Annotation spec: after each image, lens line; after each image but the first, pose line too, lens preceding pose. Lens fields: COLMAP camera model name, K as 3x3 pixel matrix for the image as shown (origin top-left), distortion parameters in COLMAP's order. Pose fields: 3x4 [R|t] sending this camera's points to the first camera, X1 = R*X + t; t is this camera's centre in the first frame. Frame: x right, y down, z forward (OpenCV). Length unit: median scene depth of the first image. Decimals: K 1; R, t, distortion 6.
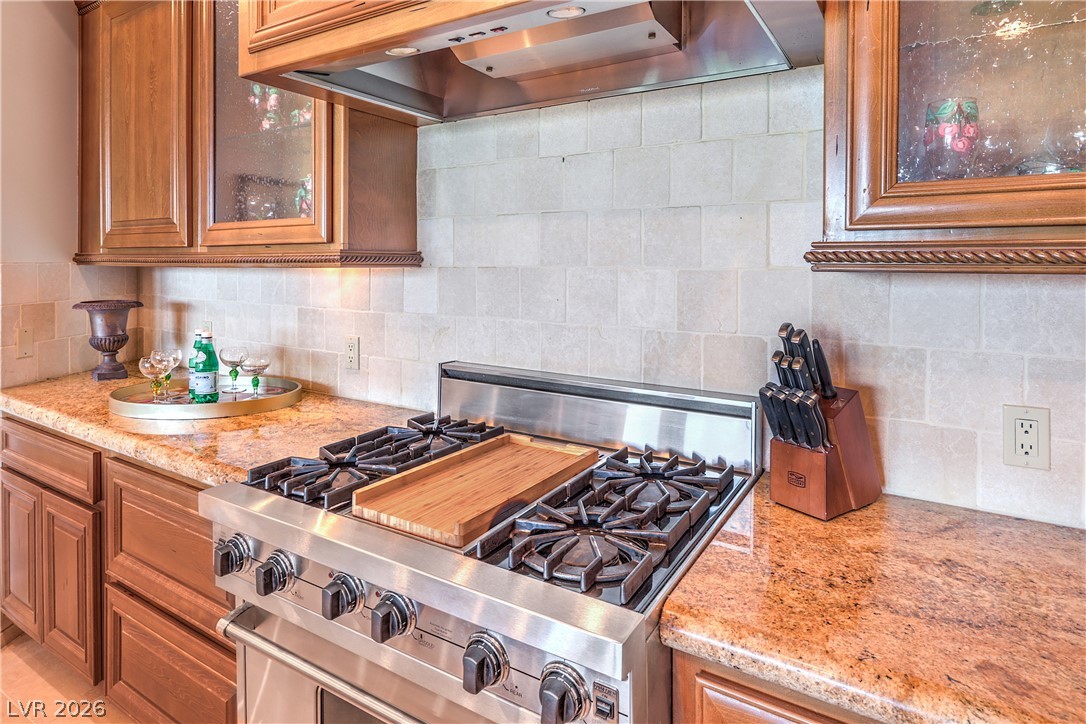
lens RADIAL K [[580.6, 0, 564.7], [0, 580.6, 269.7], [0, 0, 1]] dist [0.002091, 0.000373]
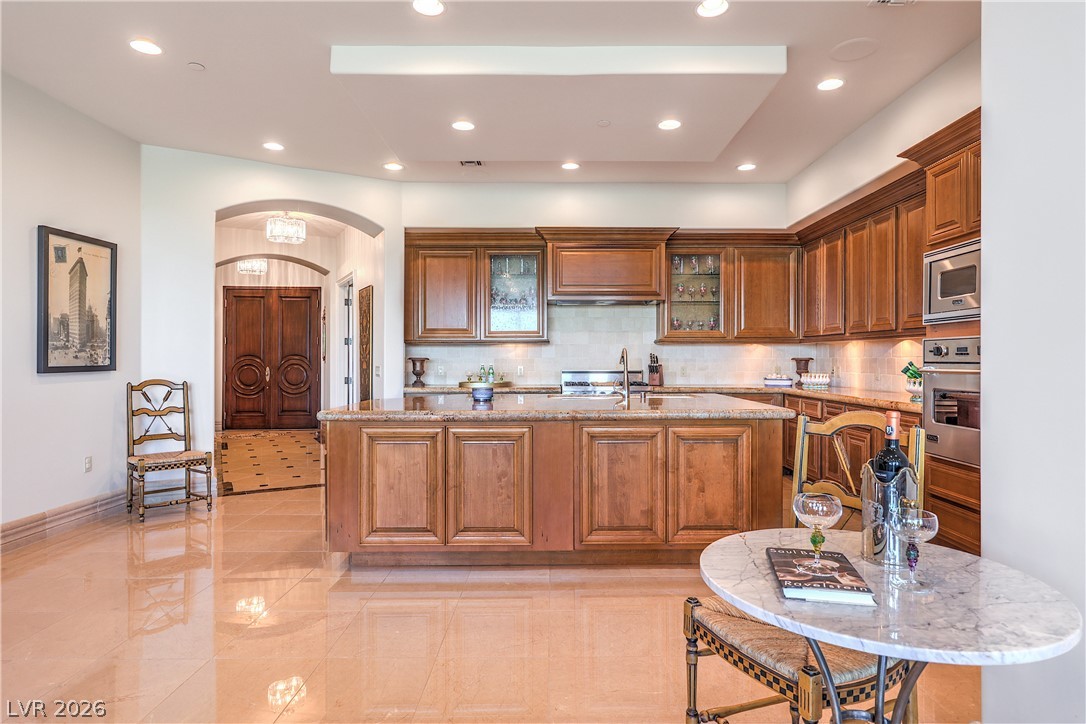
lens RADIAL K [[595.4, 0, 543.0], [0, 595.4, 362.0], [0, 0, 1]] dist [0.002586, 0.000377]
pose [[0.862088, -0.006272, 0.506720, -2.740451], [0.010882, 0.999922, -0.006138, 0.159777], [-0.506642, 0.010806, 0.862089, -2.740117]]
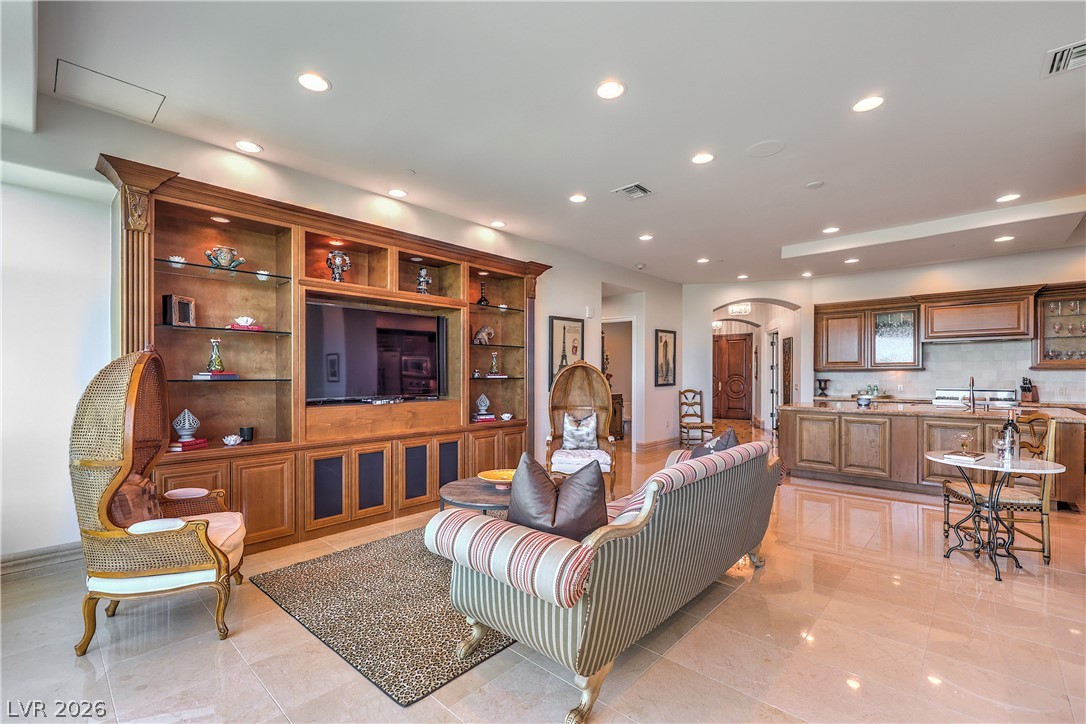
lens RADIAL K [[460.2, 0, 543.1], [0, 460.2, 375.4], [0, 0, 1]] dist [0.000897, 0.000230]
pose [[0.977263, -0.005691, -0.211953, -3.513664], [0.003570, 0.999940, -0.010390, 0.087121], [0.212000, 0.009398, 0.977225, -4.872384]]
